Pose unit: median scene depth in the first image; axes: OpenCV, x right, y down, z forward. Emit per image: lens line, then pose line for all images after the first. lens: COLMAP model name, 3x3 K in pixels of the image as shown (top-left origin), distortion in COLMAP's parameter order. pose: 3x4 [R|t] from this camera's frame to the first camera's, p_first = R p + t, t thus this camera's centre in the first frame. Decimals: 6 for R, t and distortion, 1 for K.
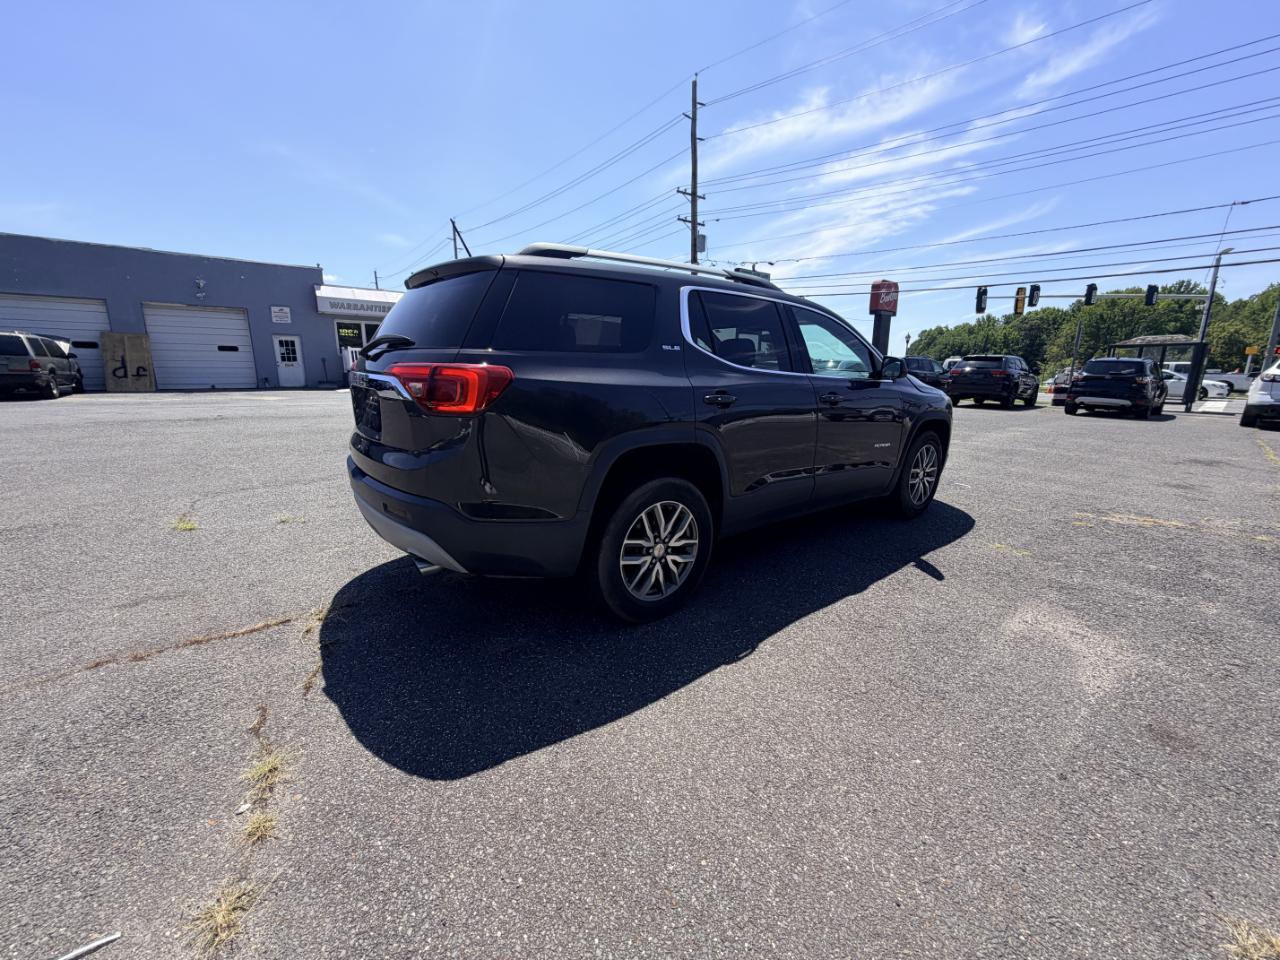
lens RADIAL K [[508.8, 0, 637.9], [0, 508.8, 479.3], [0, 0, 1]] dist [-0.000073, 0.000085]
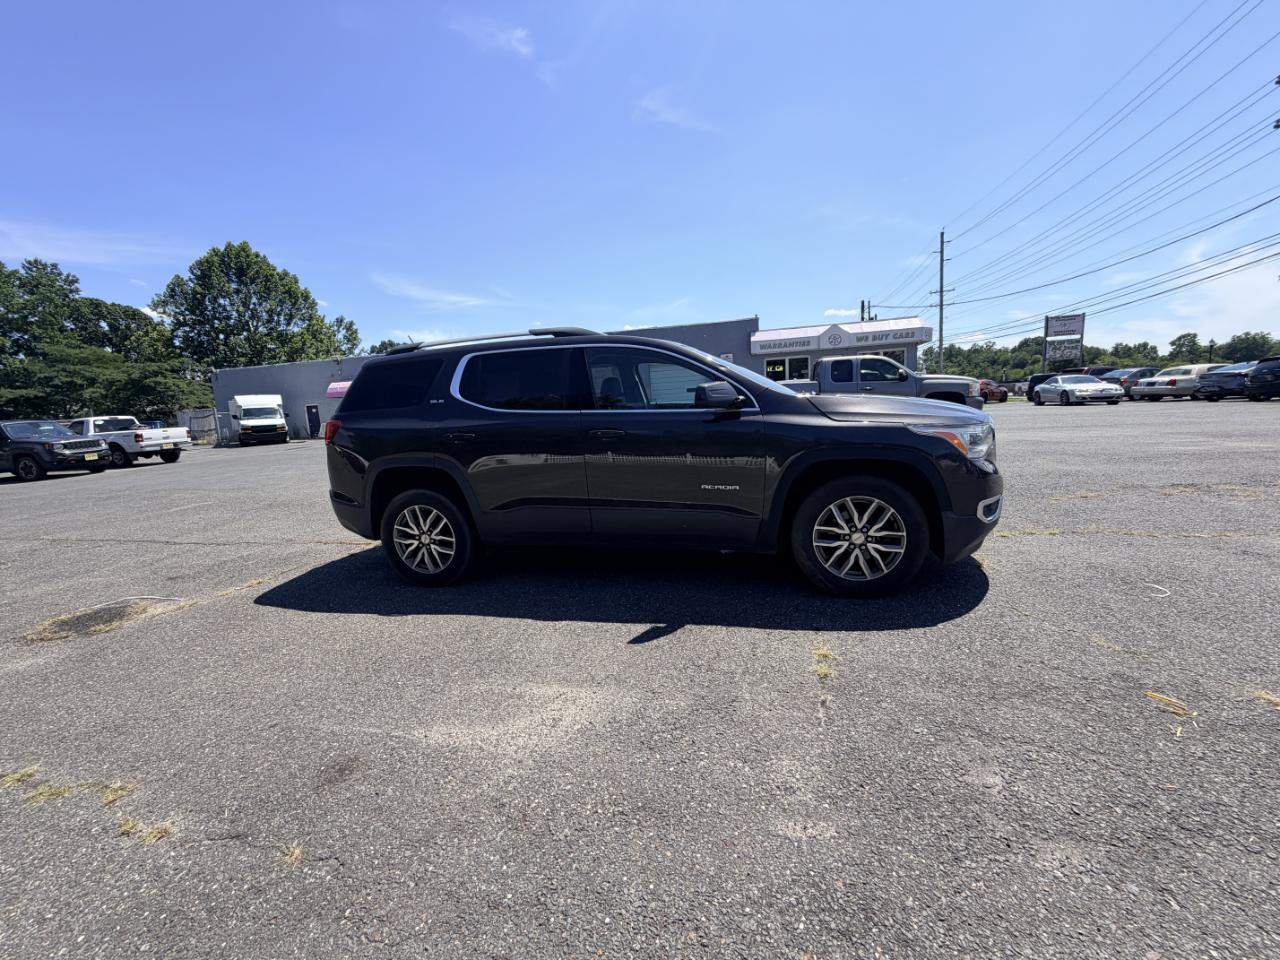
lens RADIAL K [[508.8, 0, 639.0], [0, 508.8, 480.2], [0, 0, 1]] dist [-0.000073, 0.000085]
pose [[0.611838, 0.070975, -0.787792, 0.528770], [-0.104583, 0.994481, 0.008372, -0.035980], [0.784039, 0.077267, 0.615884, 0.191245]]
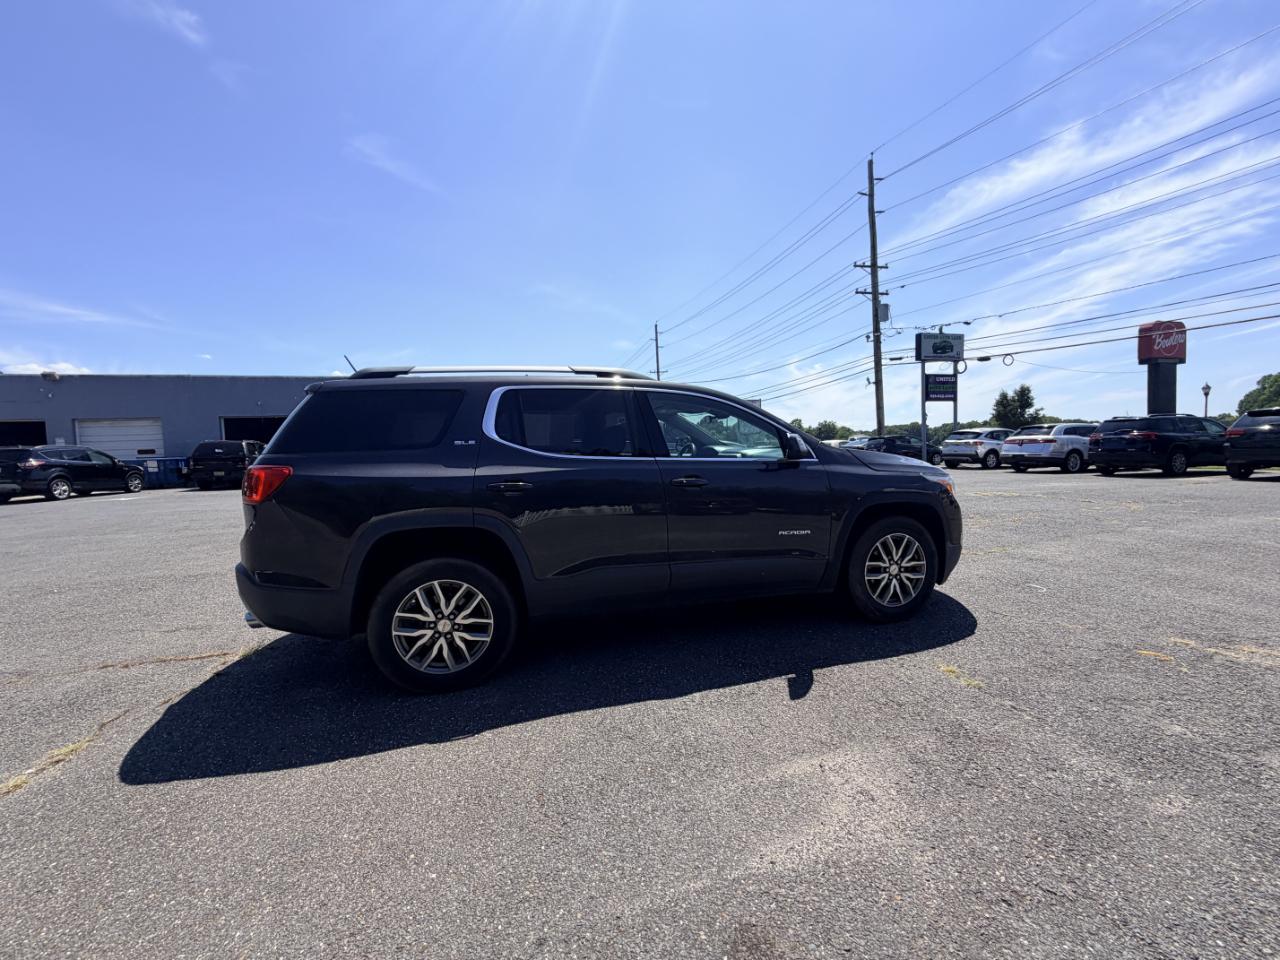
lens RADIAL K [[508.8, 0, 639.3], [0, 508.8, 481.6], [0, 0, 1]] dist [-0.000073, 0.000085]
pose [[0.921680, -0.016326, -0.387606, 0.287634], [-0.041377, 0.989278, -0.140058, -0.010169], [0.385737, 0.145127, 0.911123, 0.043199]]
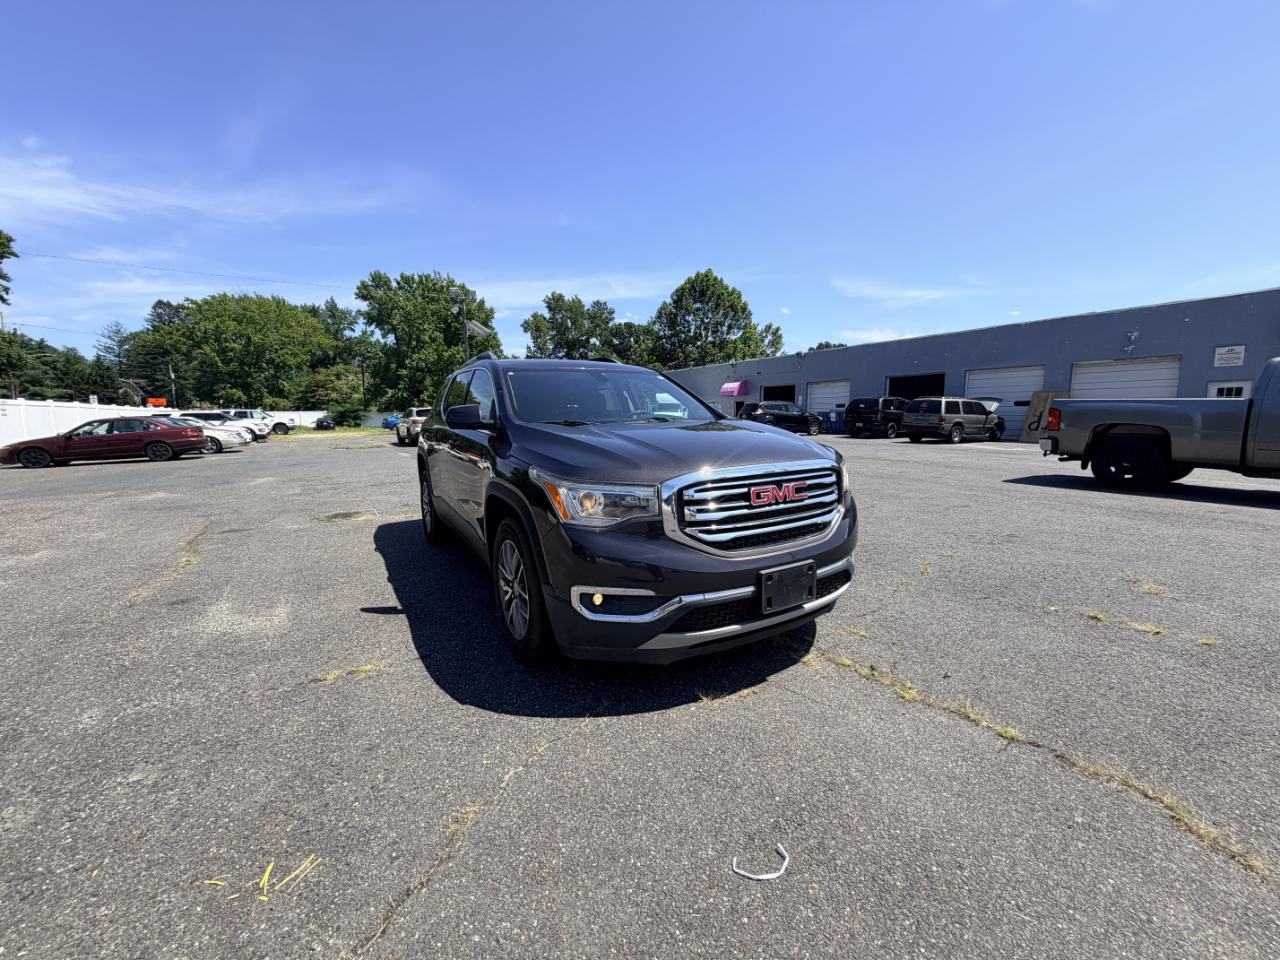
lens RADIAL K [[508.8, 0, 638.1], [0, 508.8, 479.9], [0, 0, 1]] dist [-0.000073, 0.000085]
pose [[-0.140742, 0.111784, -0.983715, 0.649819], [-0.213227, 0.966865, 0.140376, -0.146405], [0.966812, 0.229512, -0.112243, 0.682294]]
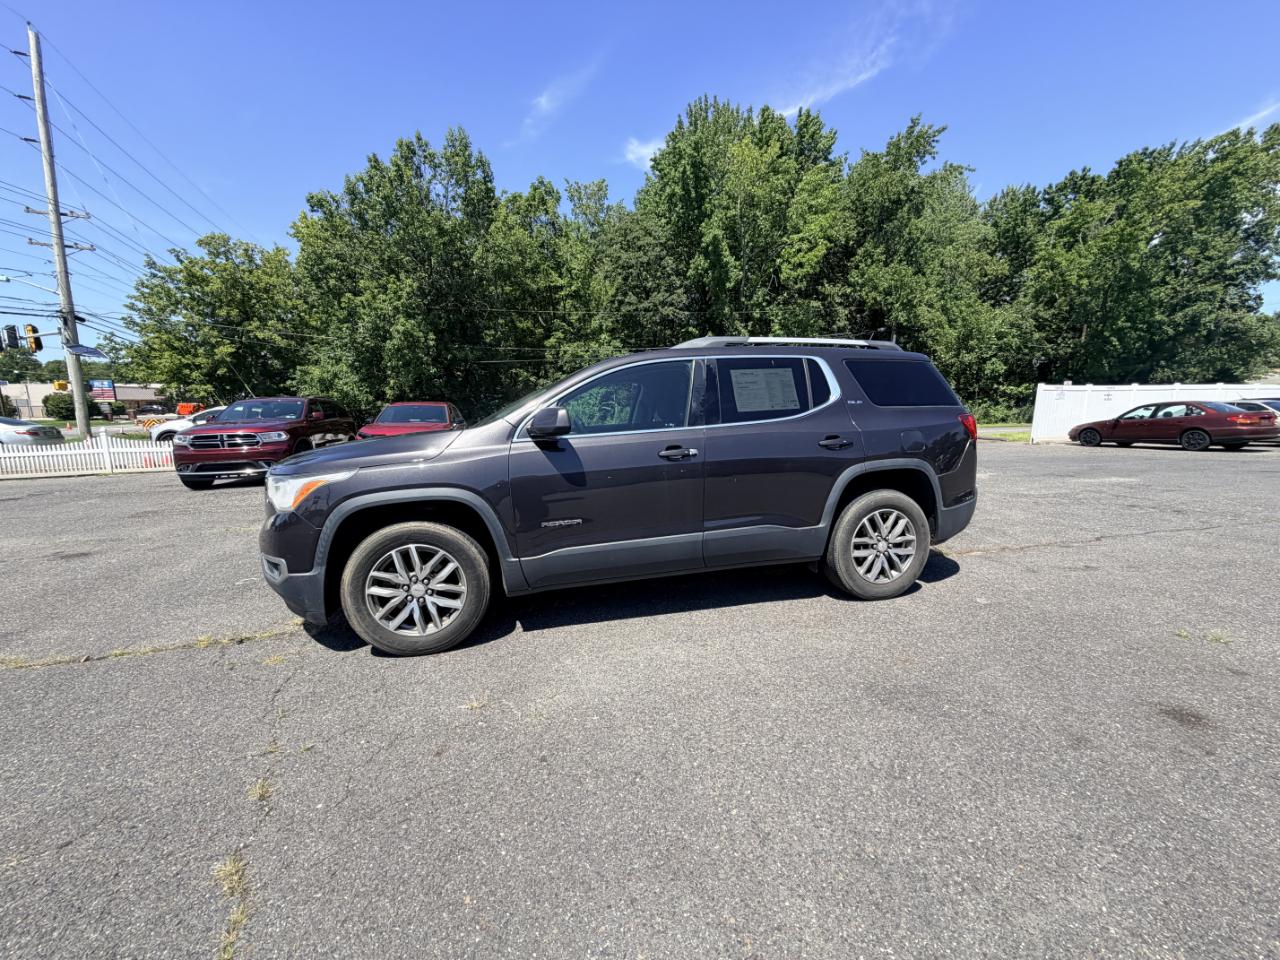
lens RADIAL K [[508.8, 0, 638.3], [0, 508.8, 482.3], [0, 0, 1]] dist [-0.000073, 0.000085]
pose [[-0.906486, -0.059427, 0.418032, -0.130846], [0.096221, 0.934922, 0.341558, -0.236252], [-0.411125, 0.349842, -0.841776, 0.987935]]
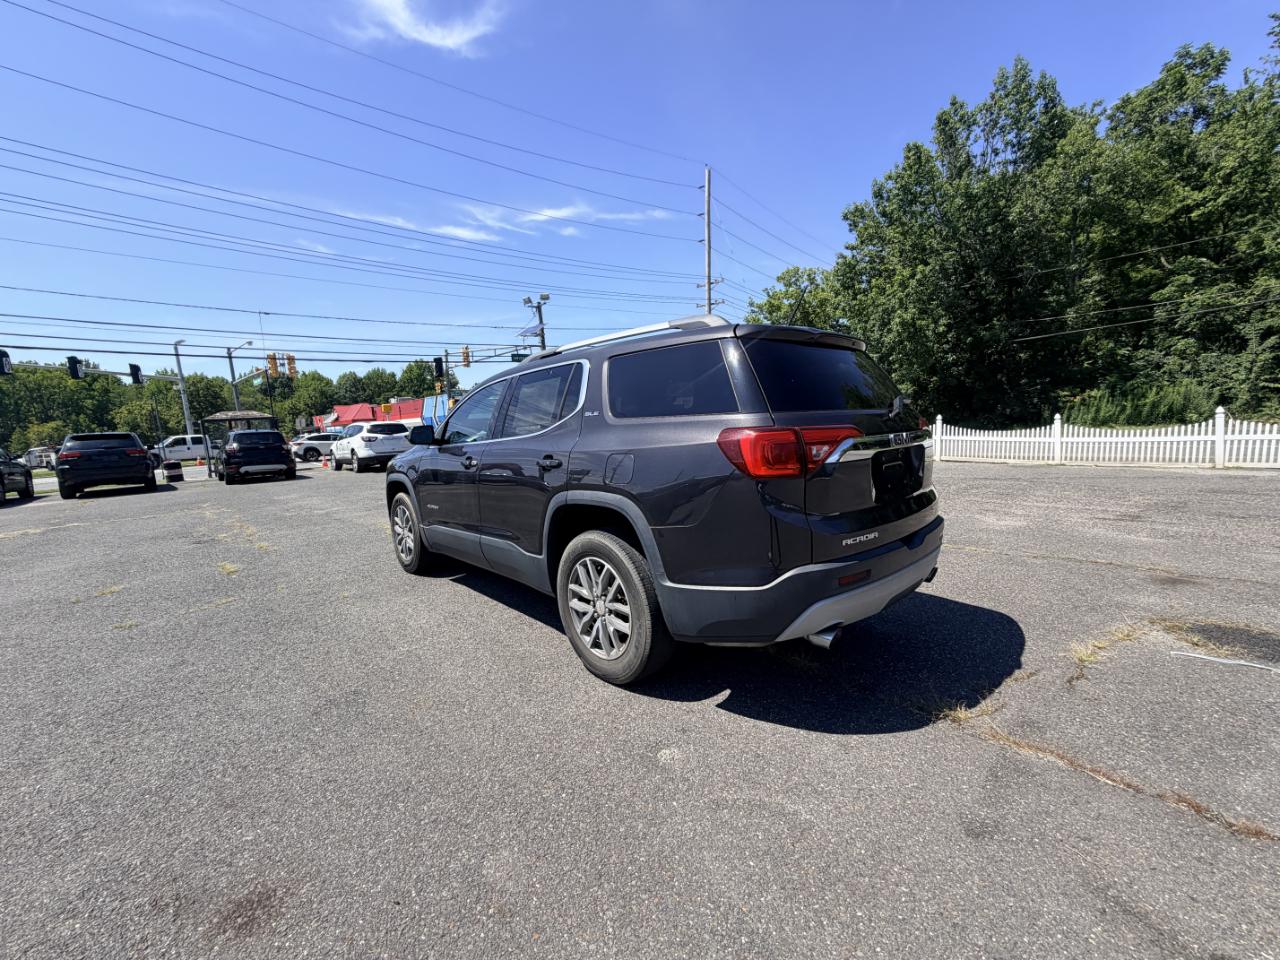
lens RADIAL K [[508.8, 0, 639.4], [0, 508.8, 484.0], [0, 0, 1]] dist [-0.000073, 0.000085]
pose [[-0.064267, -0.133469, 0.988967, -0.471122], [0.266973, 0.952594, 0.145909, -0.124897], [-0.961559, 0.273405, -0.025588, 0.489915]]
